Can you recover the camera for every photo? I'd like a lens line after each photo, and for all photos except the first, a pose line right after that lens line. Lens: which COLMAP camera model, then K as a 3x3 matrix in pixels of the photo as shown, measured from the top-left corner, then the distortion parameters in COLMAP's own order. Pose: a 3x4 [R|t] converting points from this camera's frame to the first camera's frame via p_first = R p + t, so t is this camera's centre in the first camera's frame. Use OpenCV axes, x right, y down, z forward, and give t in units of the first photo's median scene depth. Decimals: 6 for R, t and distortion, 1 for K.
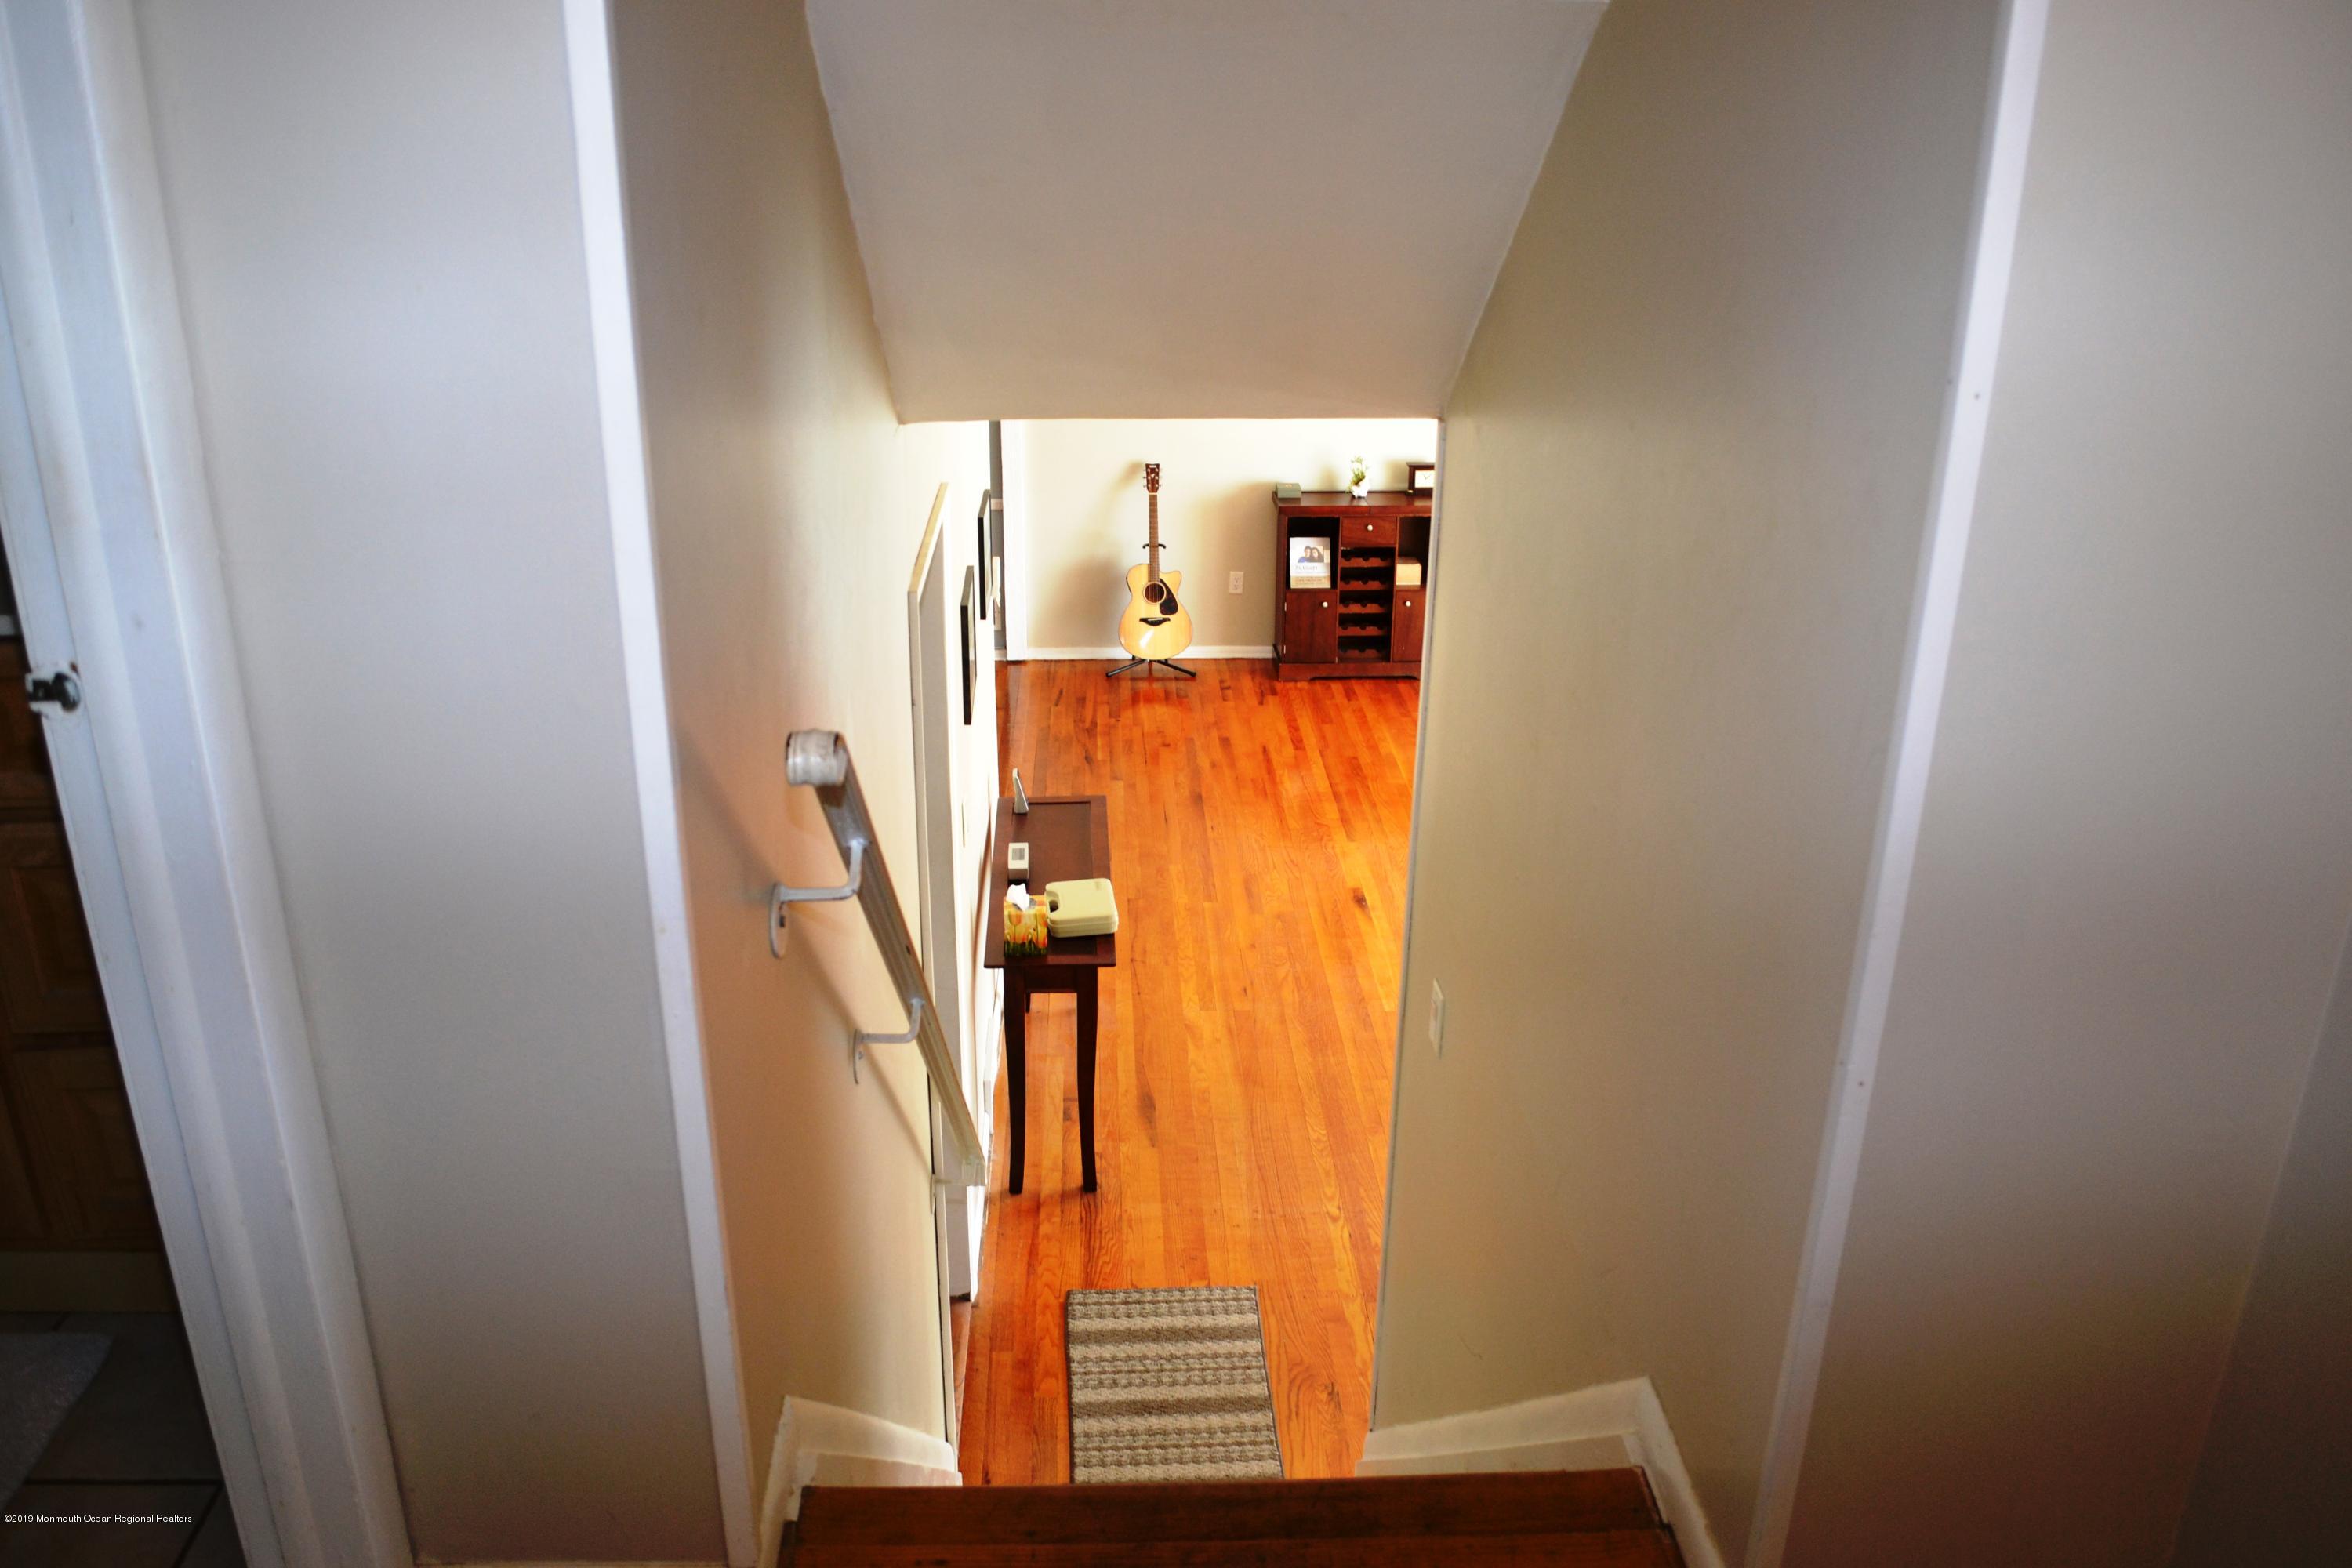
lens RADIAL K [[1855.6, 0, 1175.6], [0, 1855.6, 787.3], [0, 0, 1]] dist [-0.074655, -0.008811]
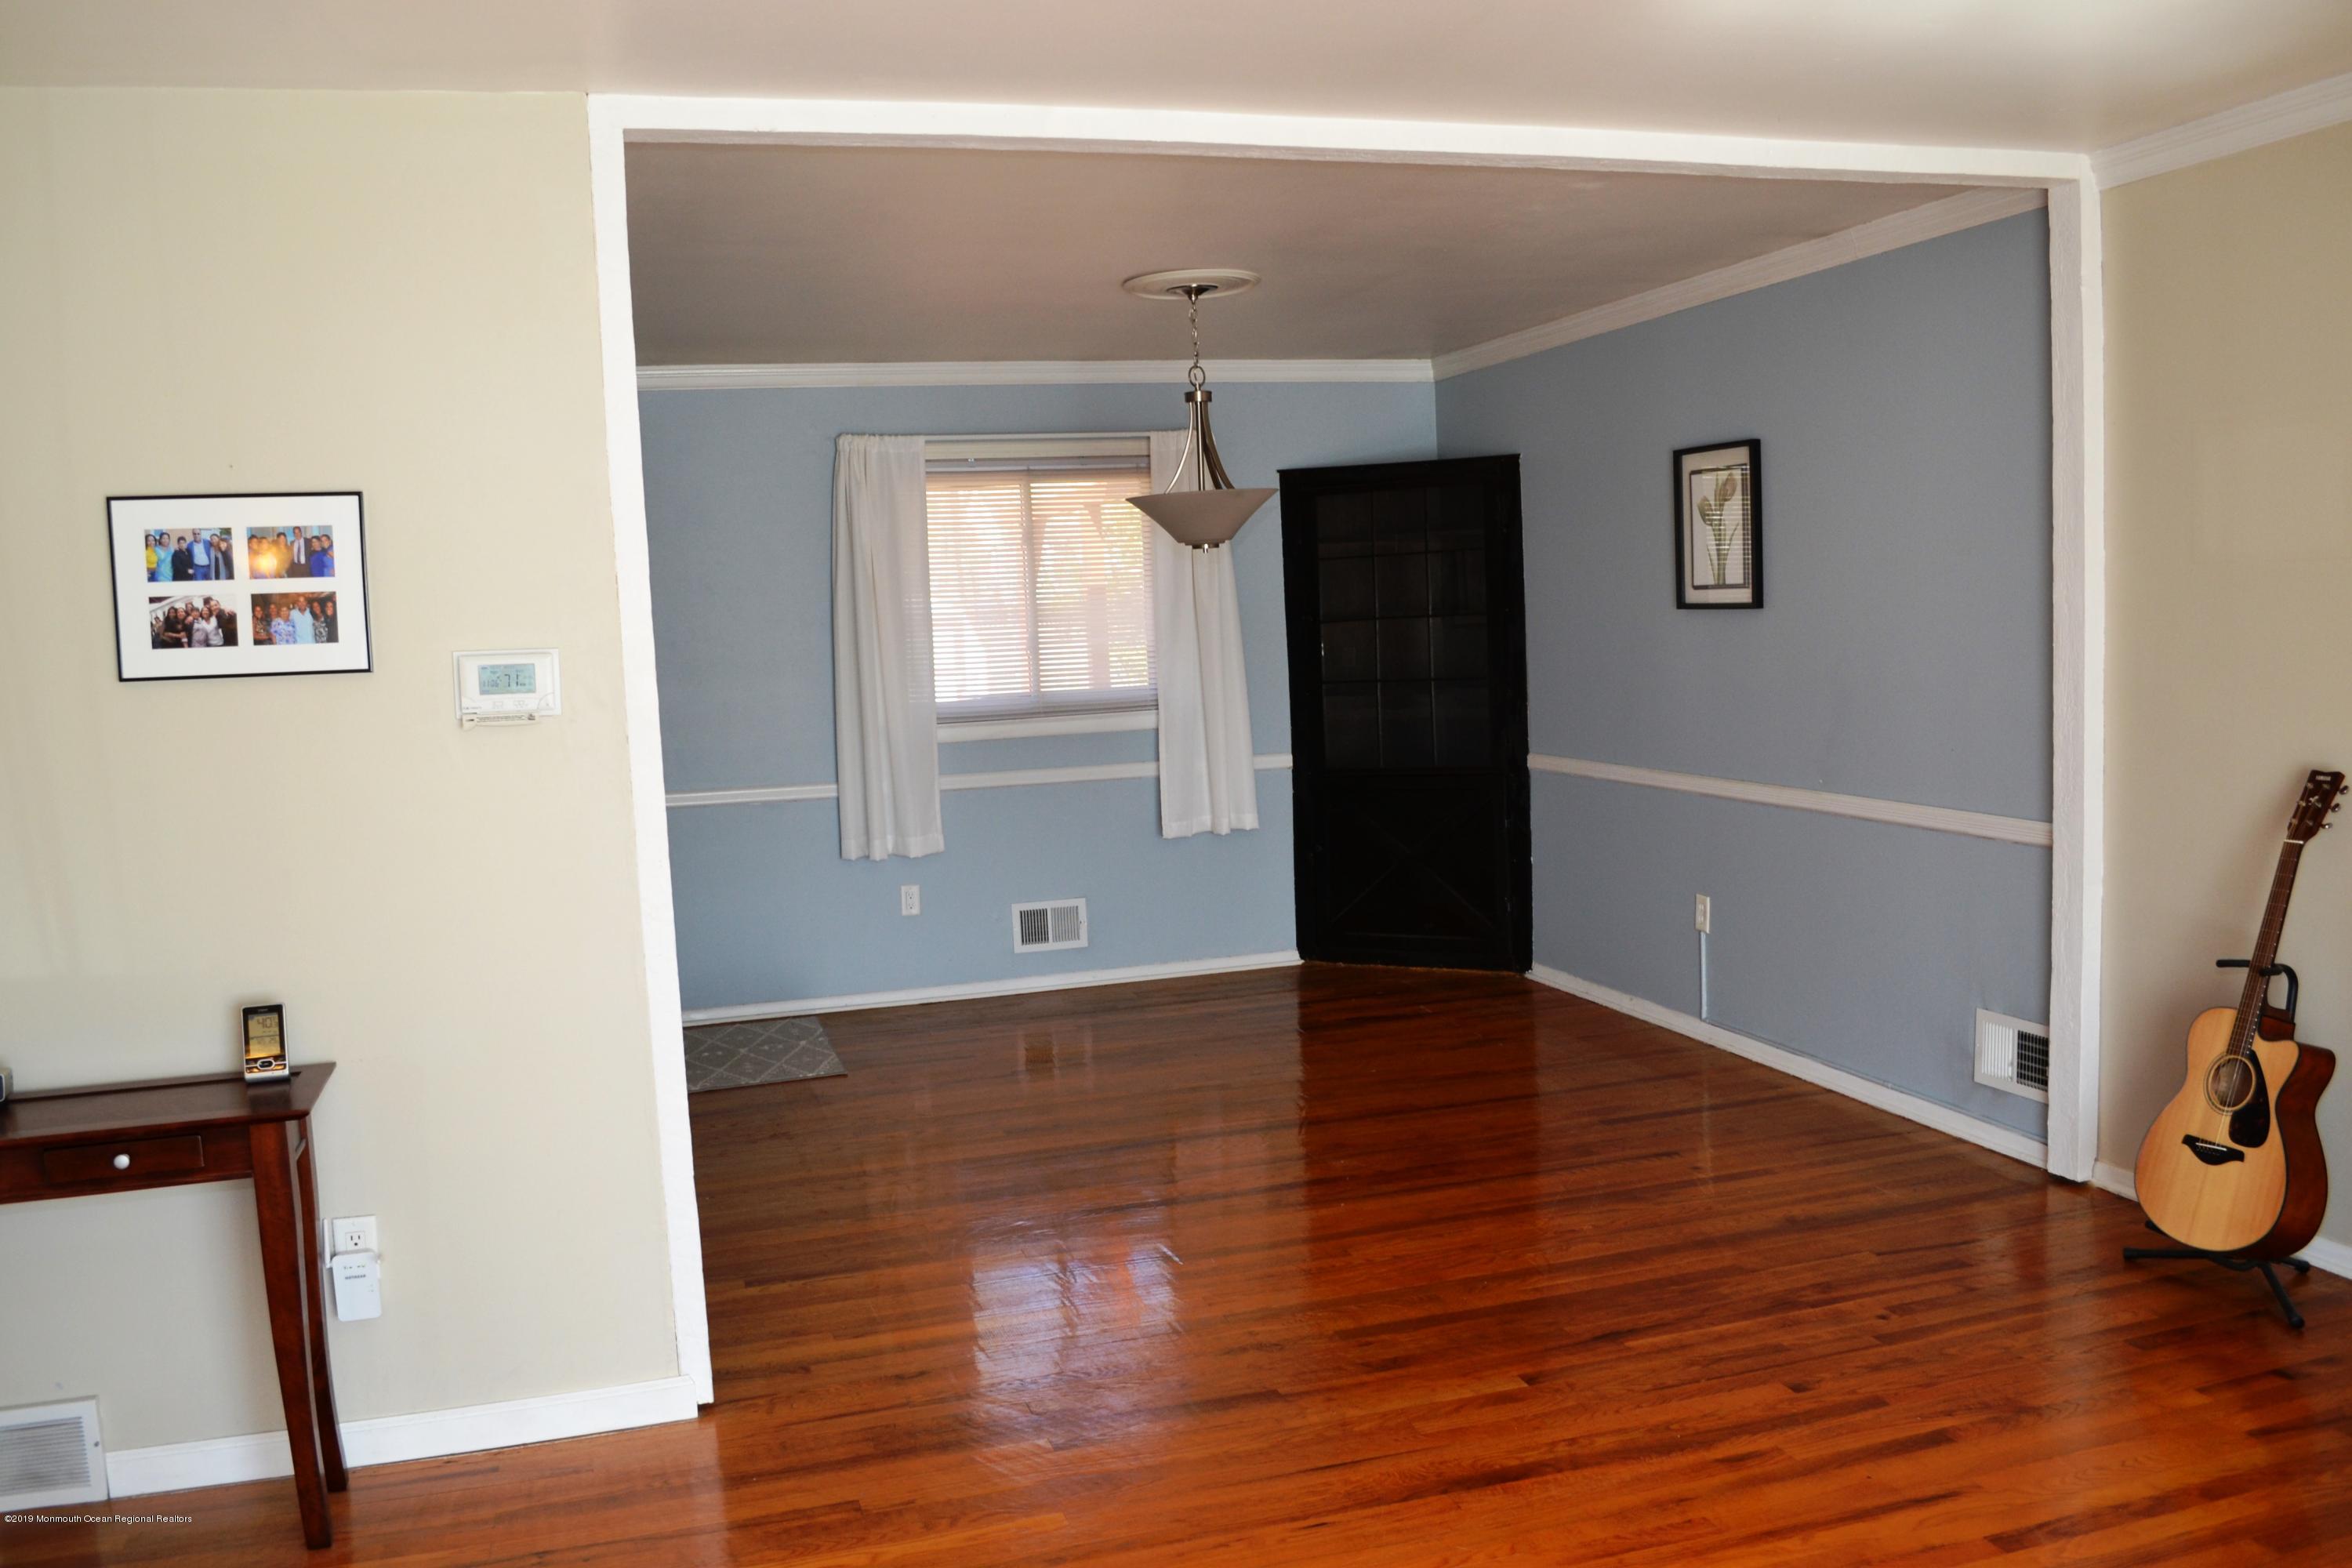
lens RADIAL K [[1855.6, 0, 1177.1], [0, 1855.6, 789.3], [0, 0, 1]] dist [-0.074655, -0.008811]
pose [[0.252485, 0.075293, -0.964667, 0.308041], [-0.315559, 0.948868, -0.008532, -0.092430], [0.914699, 0.306564, 0.263334, 0.690902]]
